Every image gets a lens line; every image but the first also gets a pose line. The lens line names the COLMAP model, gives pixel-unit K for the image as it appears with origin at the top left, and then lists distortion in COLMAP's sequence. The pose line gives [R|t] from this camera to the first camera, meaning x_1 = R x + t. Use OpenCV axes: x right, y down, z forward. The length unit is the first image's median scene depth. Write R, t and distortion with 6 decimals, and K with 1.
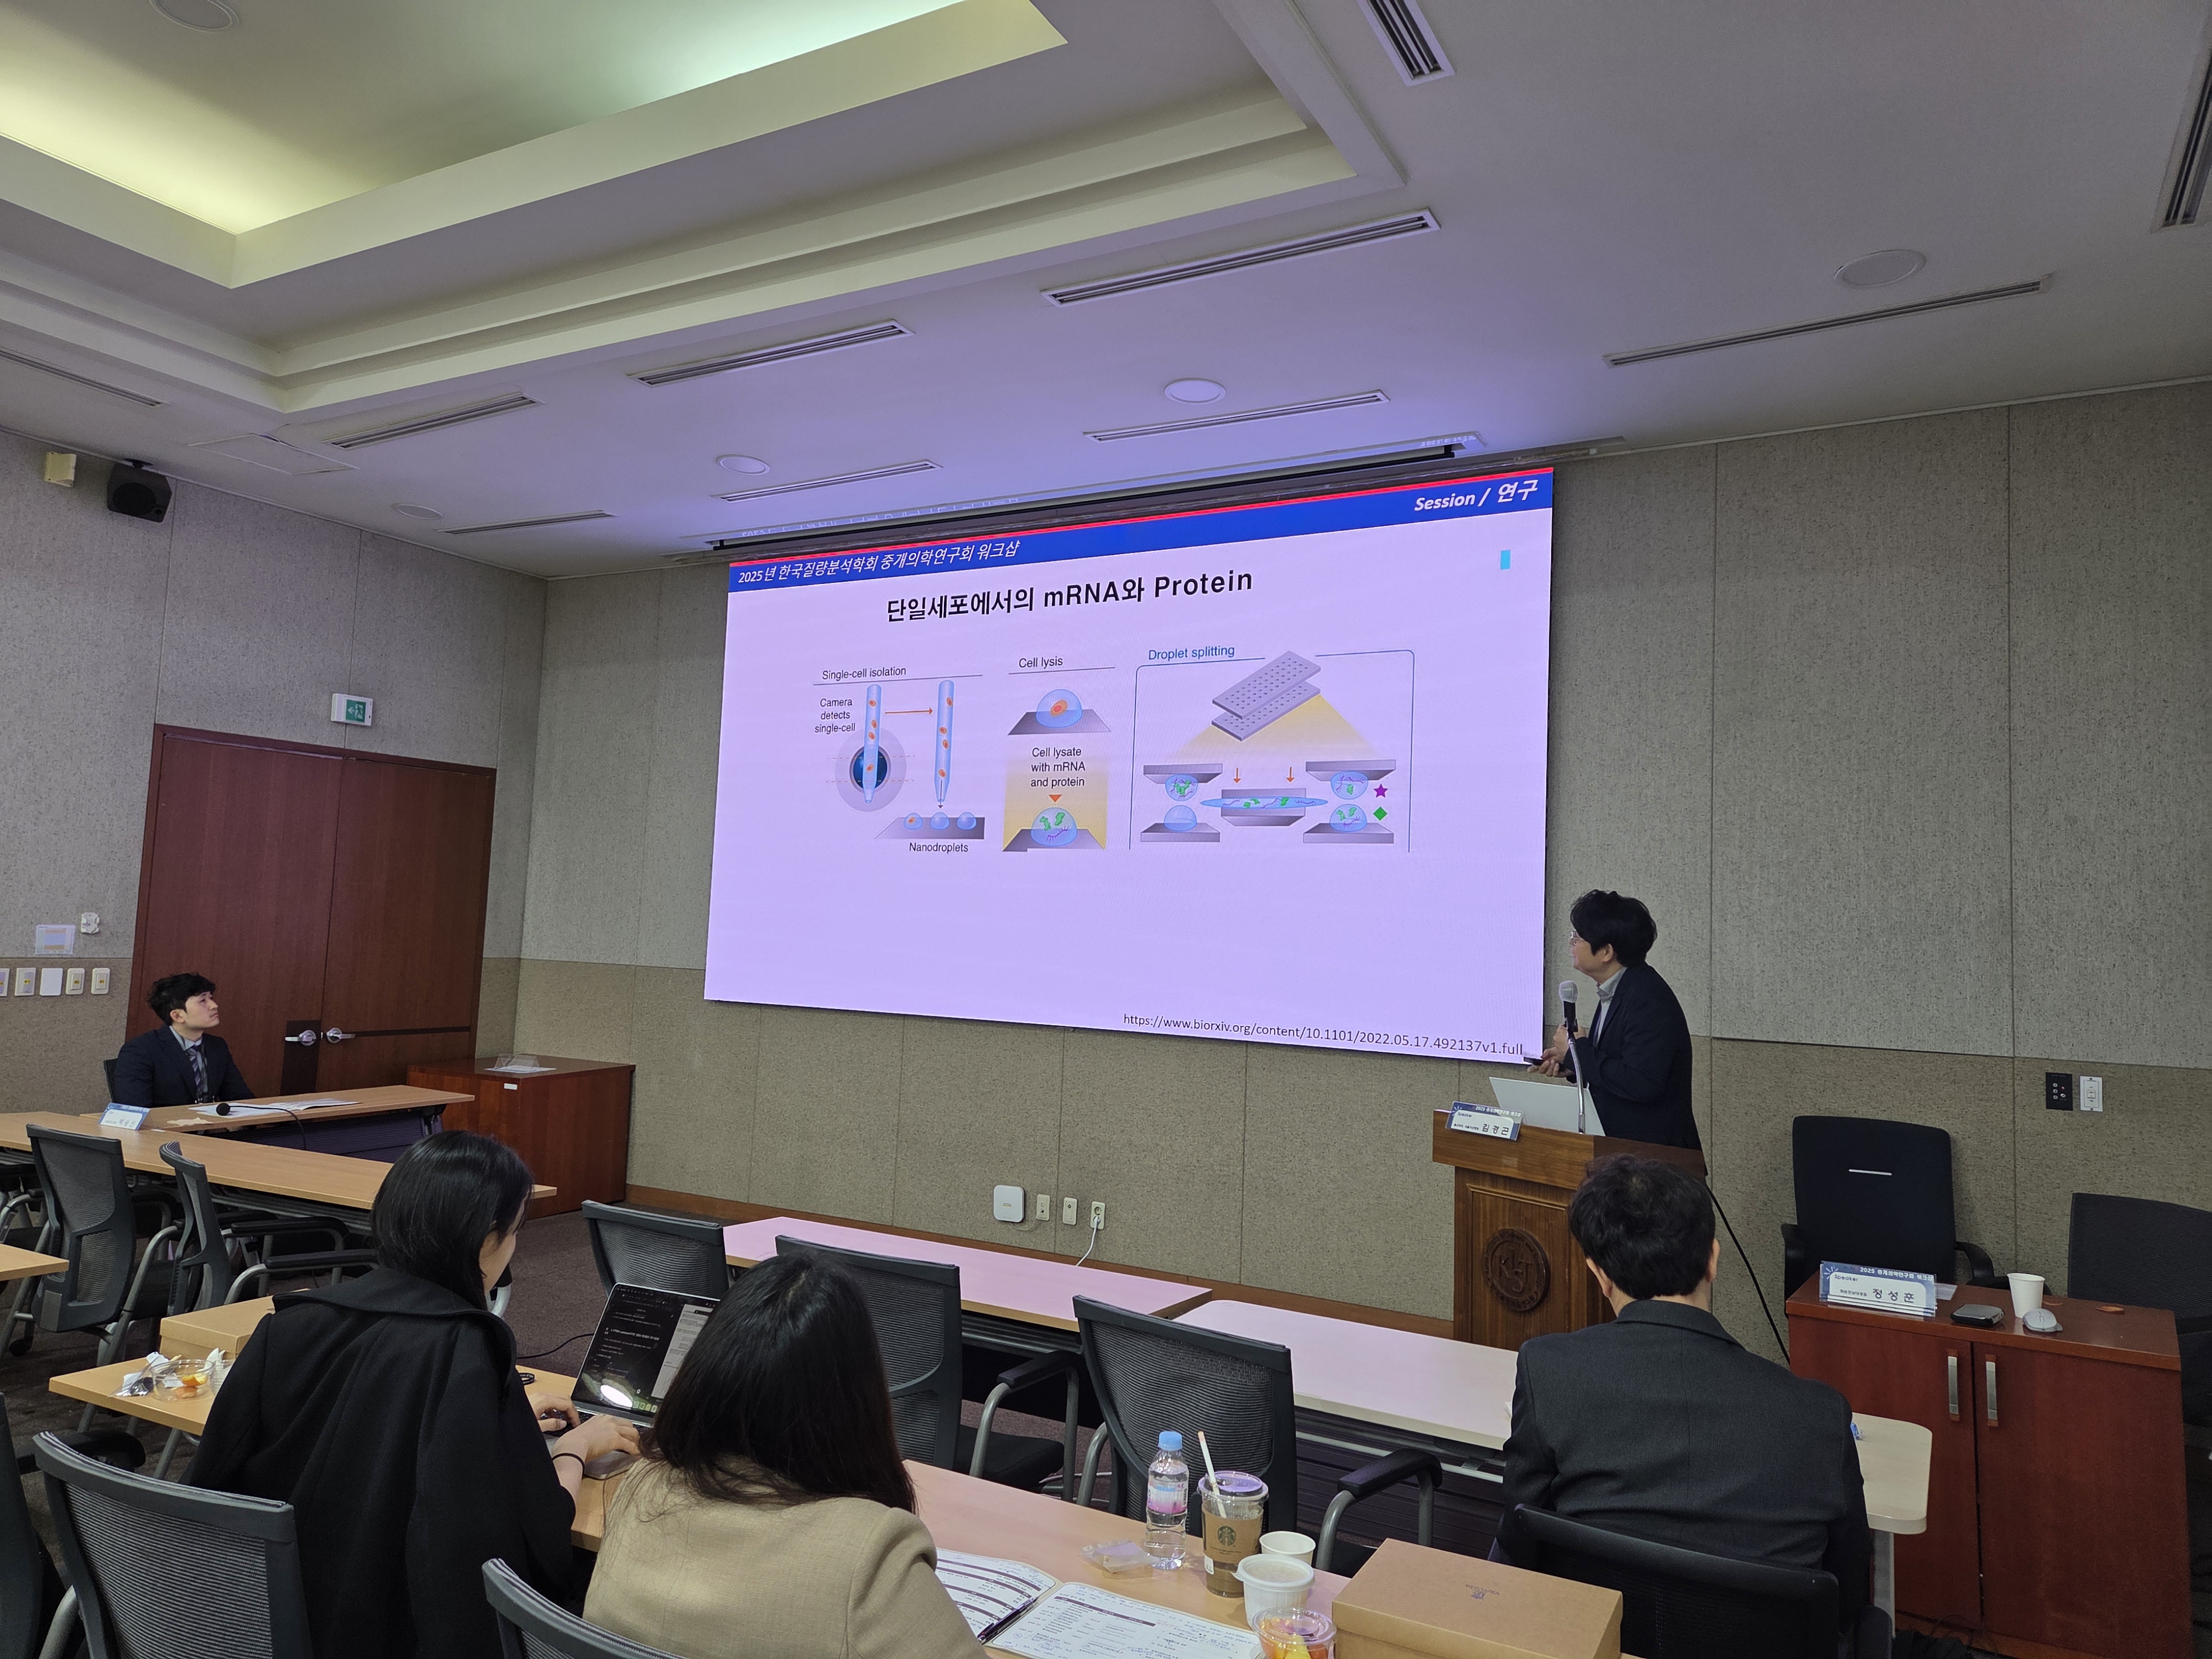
lens RADIAL K [[1466.4, 0, 1106.0], [0, 1466.4, 829.5], [0, 0, 1]] dist [0.068549, 0.000326]
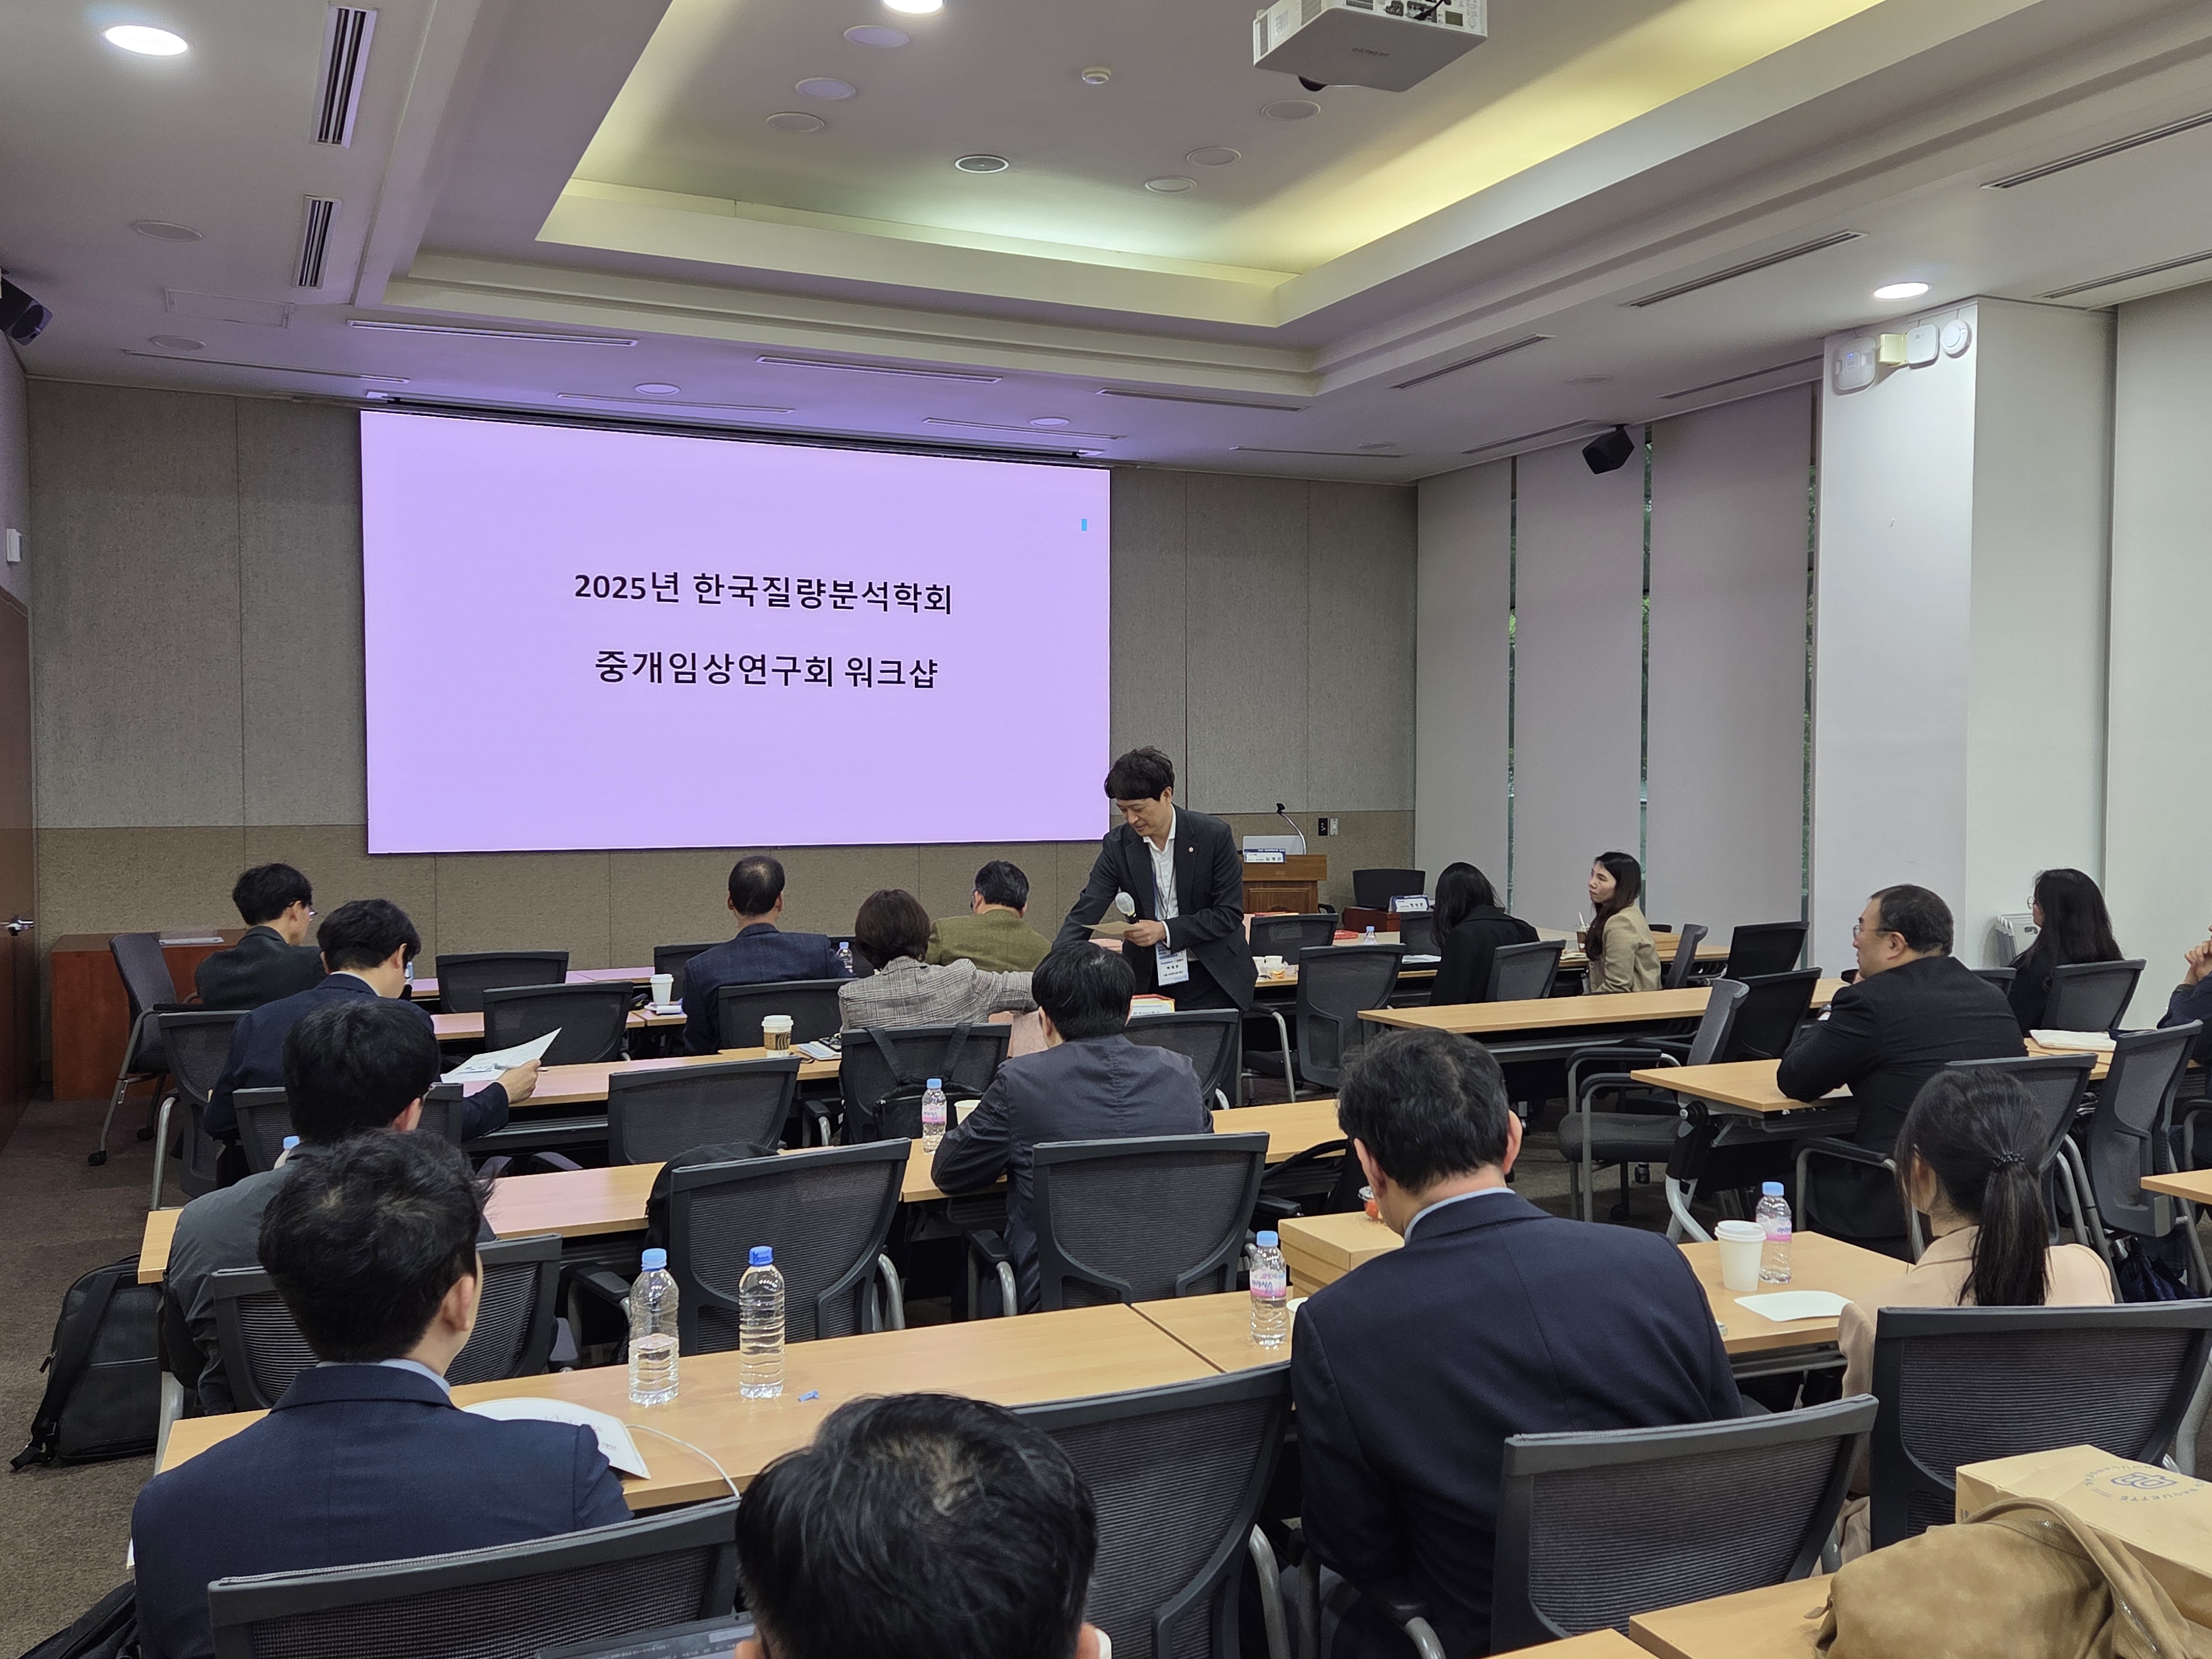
lens RADIAL K [[1898.4, 0, 1106.0], [0, 1898.4, 829.5], [0, 0, 1]] dist [0.002436, 0.000801]
pose [[0.576743, -0.064530, 0.814373, -1.418555], [-0.030842, 0.994445, 0.100641, -0.064080], [-0.816343, -0.083161, 0.571549, -0.204956]]
